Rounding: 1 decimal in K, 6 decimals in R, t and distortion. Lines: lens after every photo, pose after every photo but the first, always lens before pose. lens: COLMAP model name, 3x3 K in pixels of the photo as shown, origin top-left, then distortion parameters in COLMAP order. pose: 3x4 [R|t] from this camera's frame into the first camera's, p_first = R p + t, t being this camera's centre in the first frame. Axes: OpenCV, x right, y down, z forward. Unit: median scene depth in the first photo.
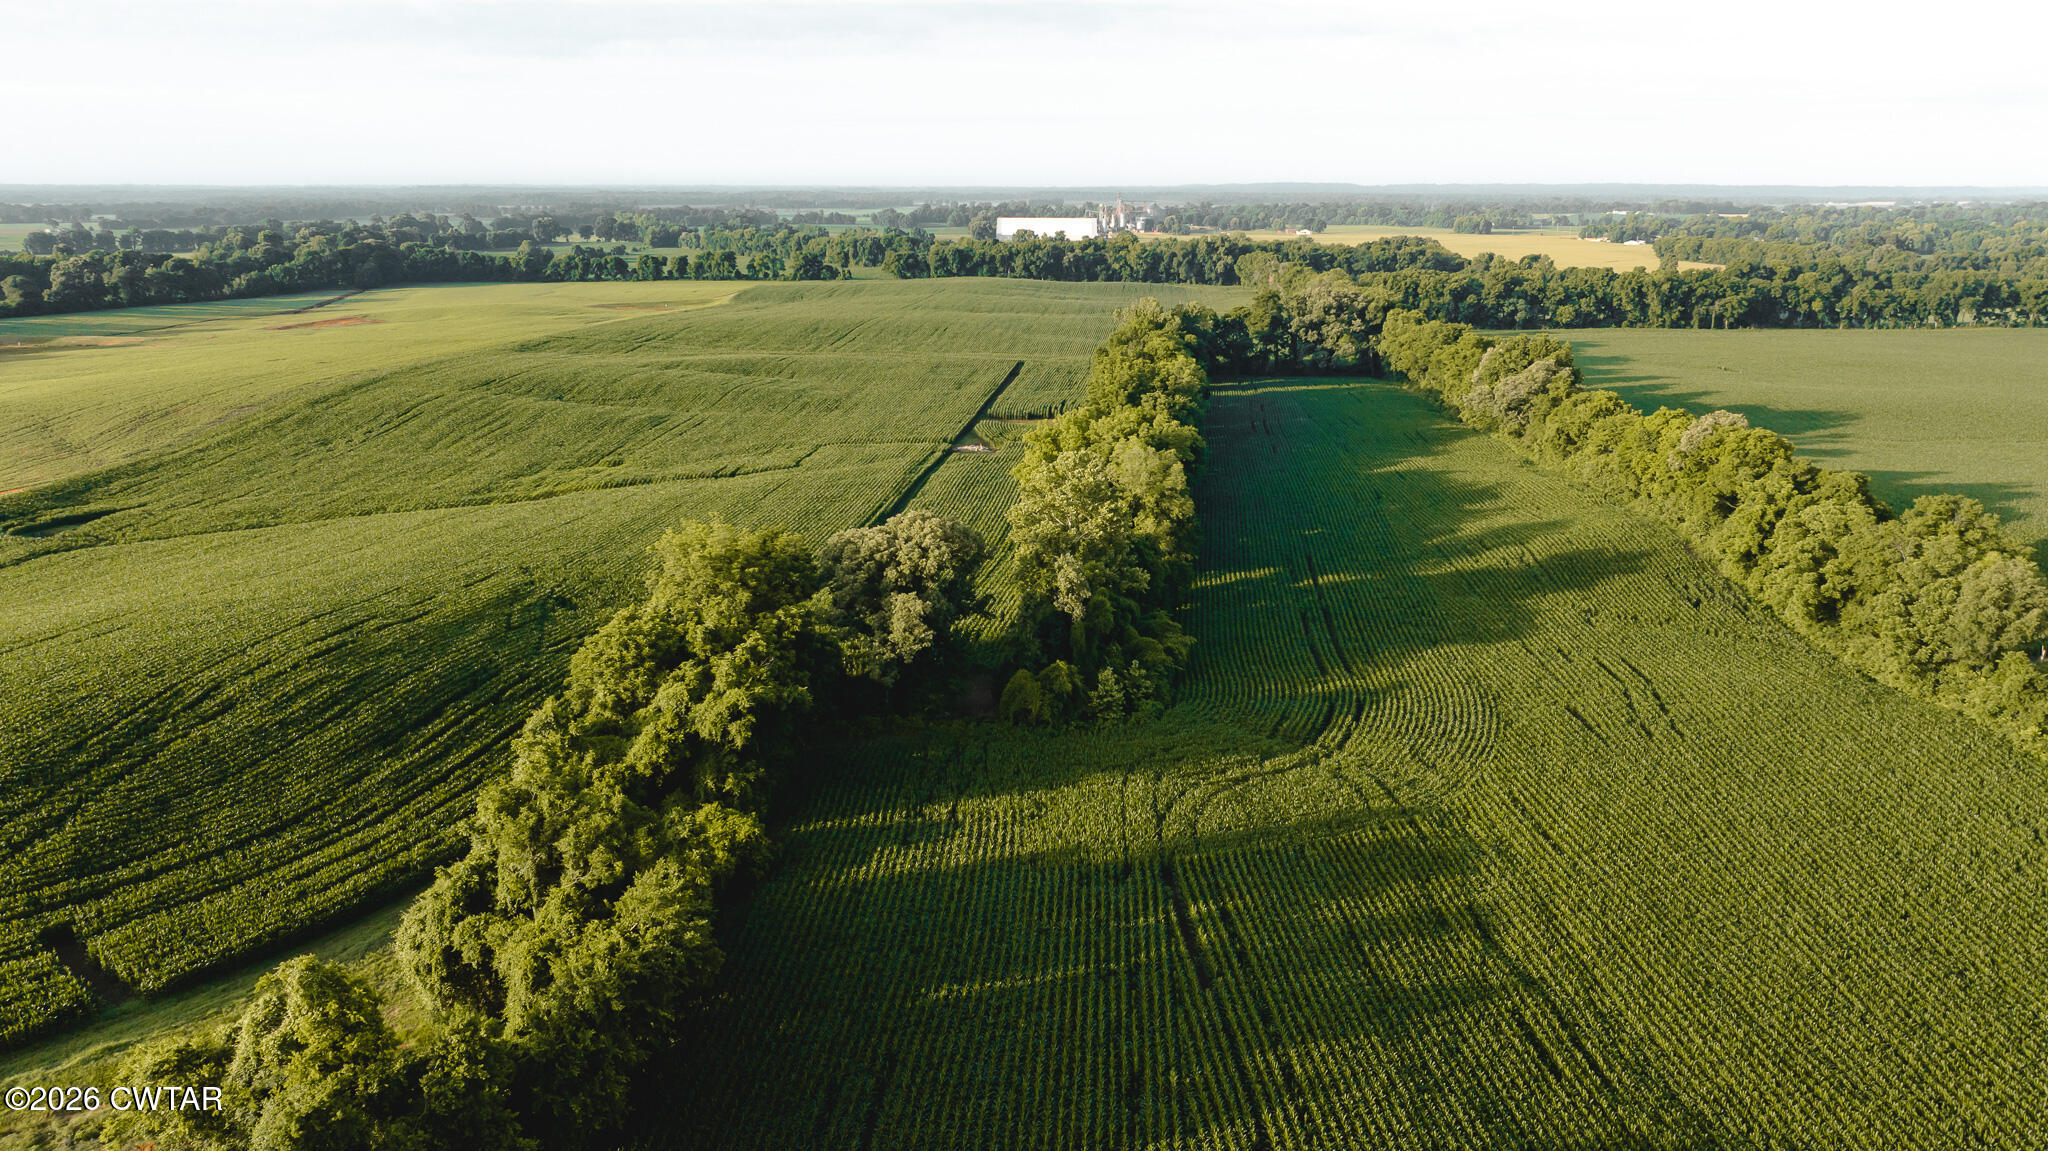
lens RADIAL K [[1496.4, 0, 1018.3], [0, 1496.4, 573.6], [0, 0, 1]] dist [-0.015637, 0.005700]
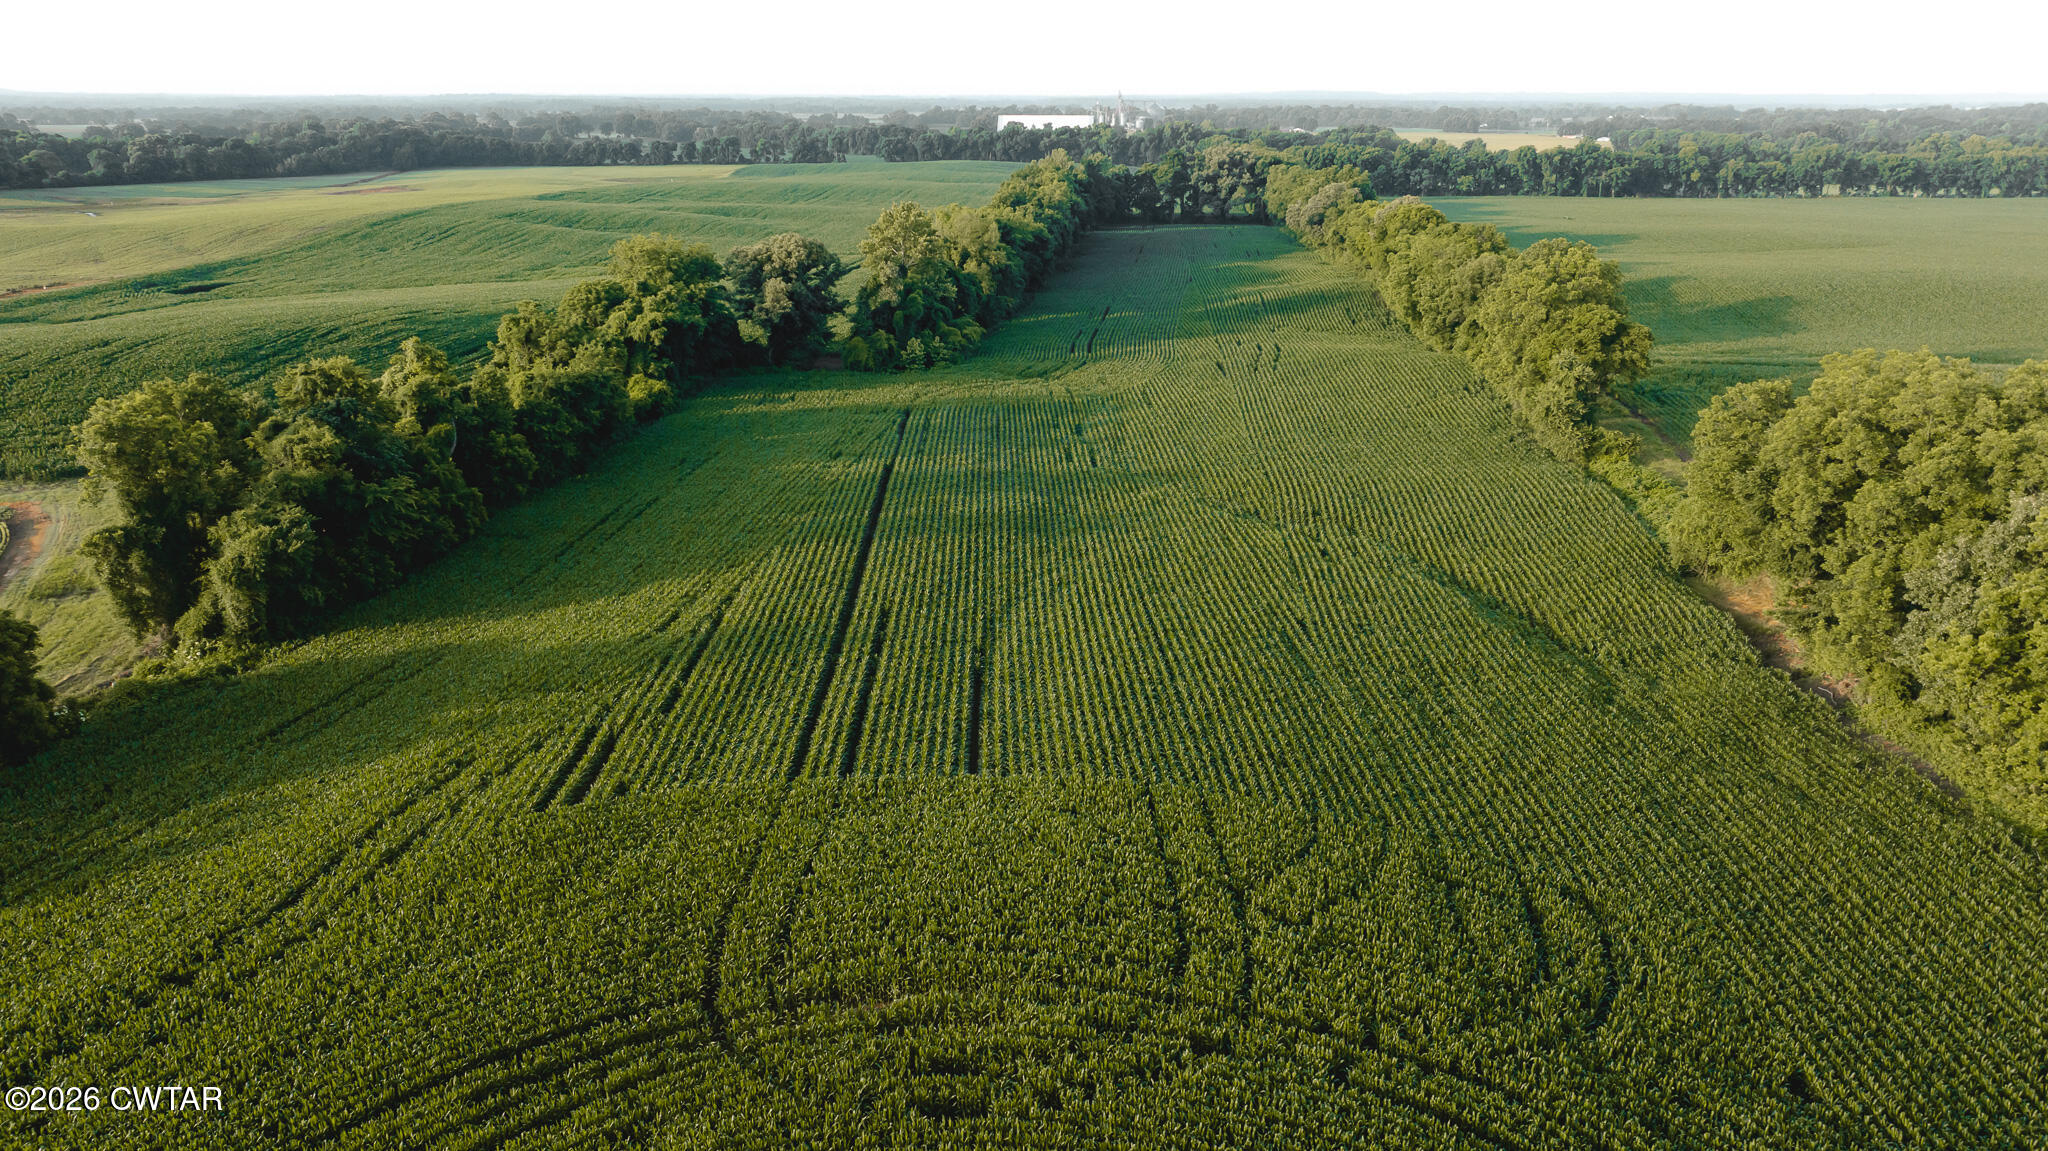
lens RADIAL K [[1481.9, 0, 1019.2], [0, 1481.9, 573.9], [0, 0, 1]] dist [-0.018692, 0.003947]
pose [[0.999856, 0.005021, -0.016194, 0.065152], [-0.004061, 0.998263, 0.058768, 0.072905], [0.016461, -0.058694, 0.998140, -0.172795]]
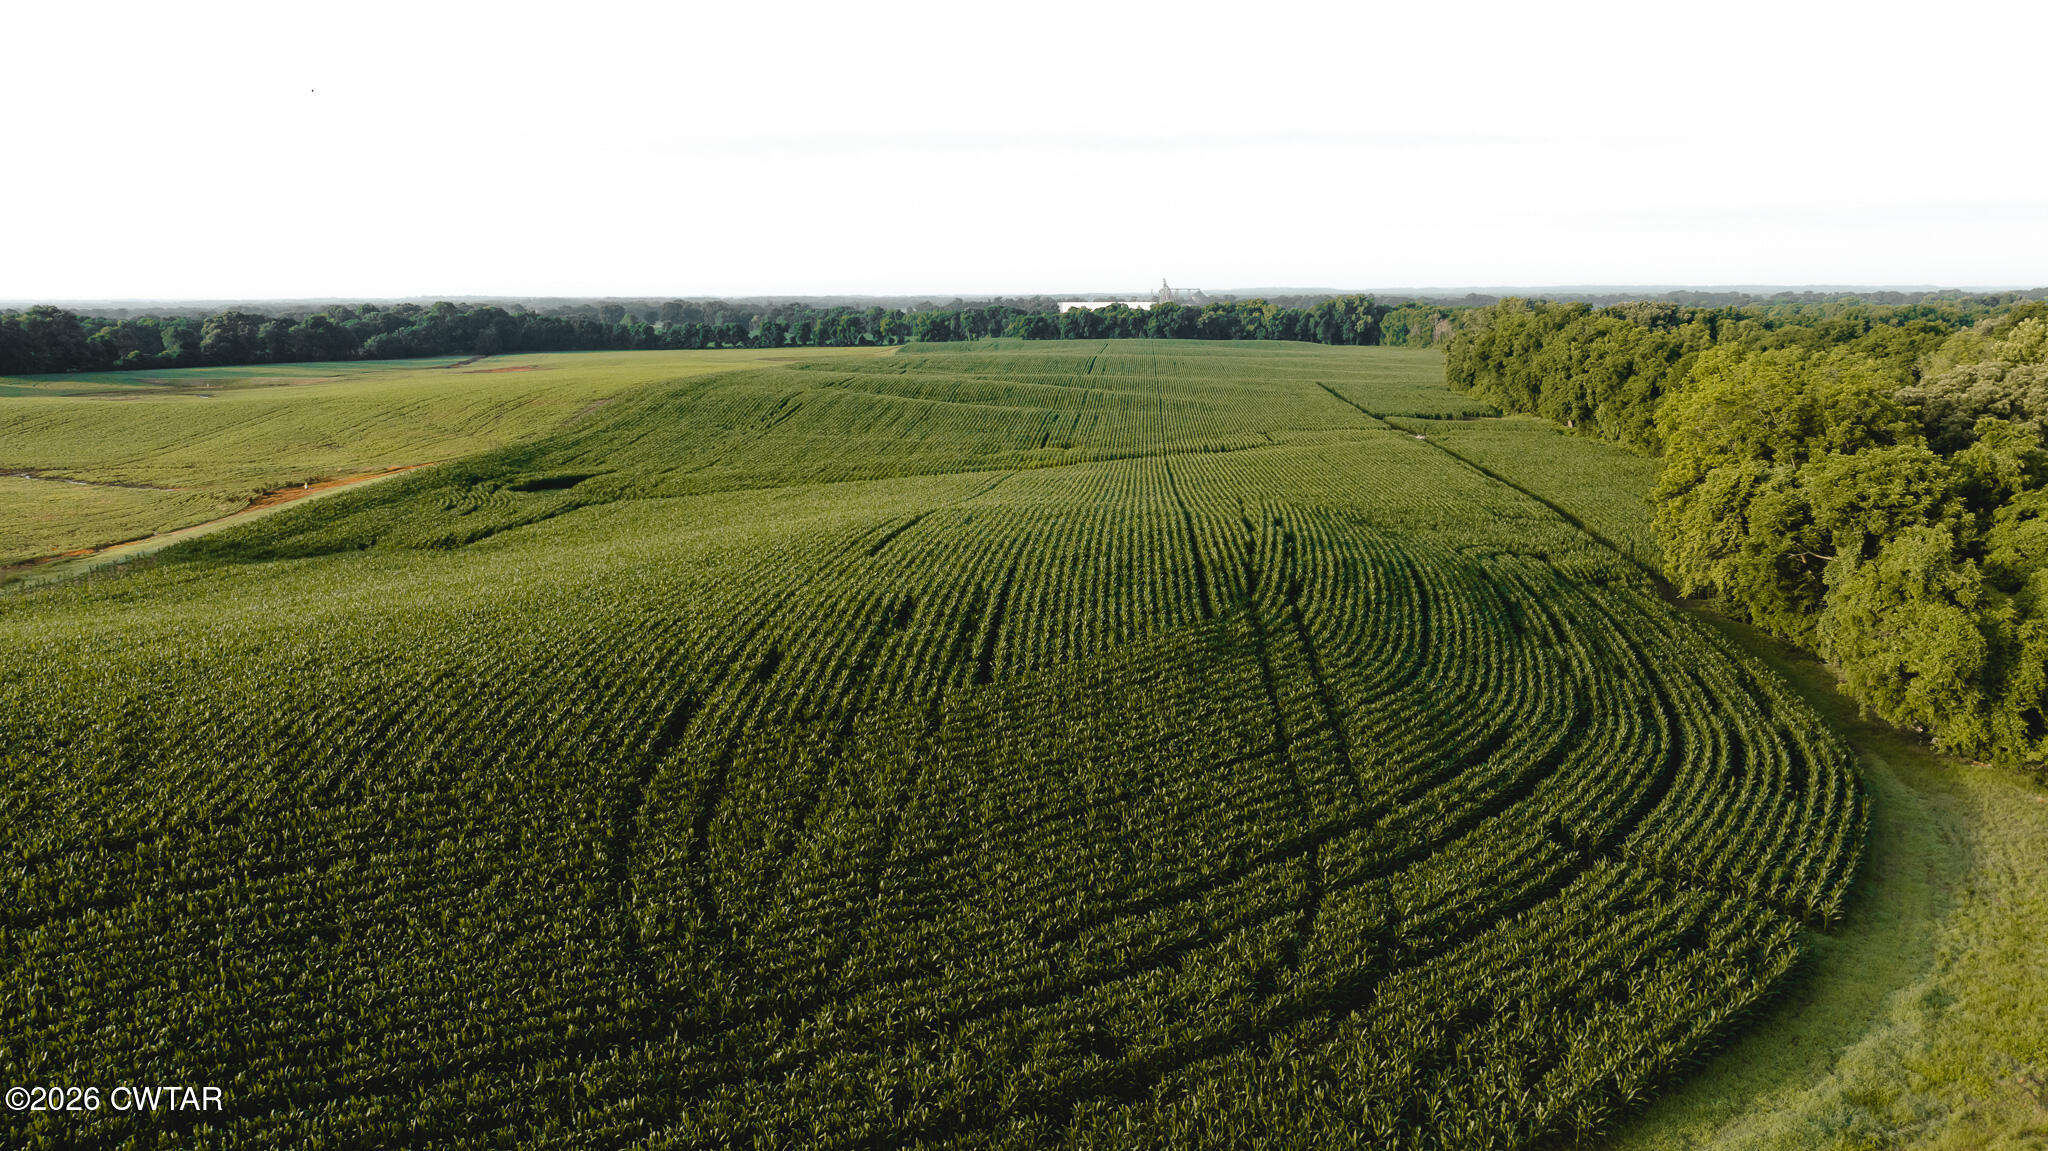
lens RADIAL K [[1473.9, 0, 1021.6], [0, 1473.9, 577.1], [0, 0, 1]] dist [0.008989, -0.071063]
pose [[0.999782, -0.011816, 0.017226, -0.199316], [0.012932, 0.997722, -0.066206, 0.038867], [-0.016405, 0.066415, 0.997657, 0.088003]]
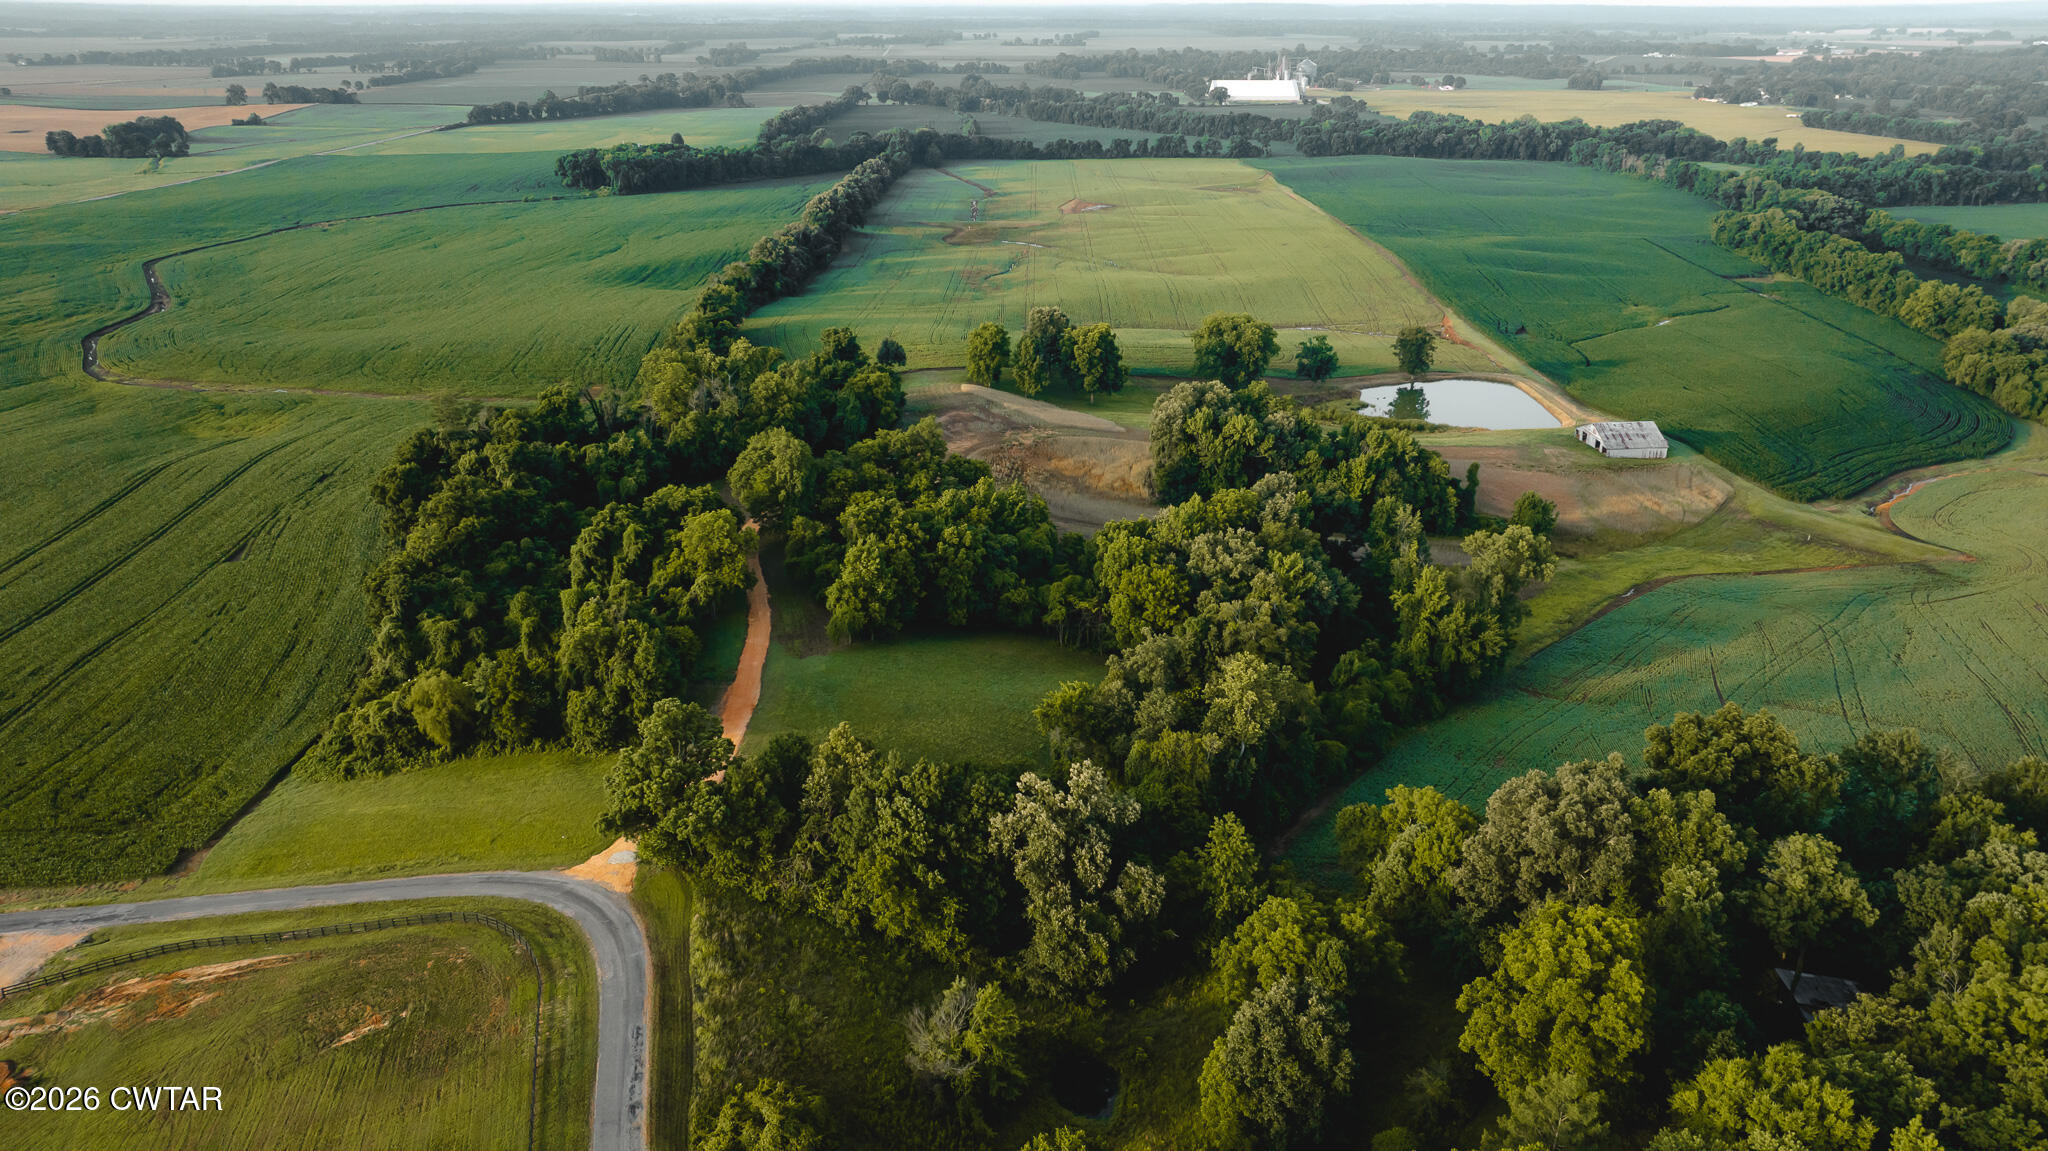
lens RADIAL K [[1501.0, 0, 1024.0], [0, 1501.0, 575.5], [0, 0, 1]] dist [-0.061365, 0.083039]
pose [[0.998537, -0.020228, 0.050140, -0.791187], [0.014239, 0.993025, 0.117040, 0.029481], [-0.052158, -0.116155, 0.991861, -0.682478]]
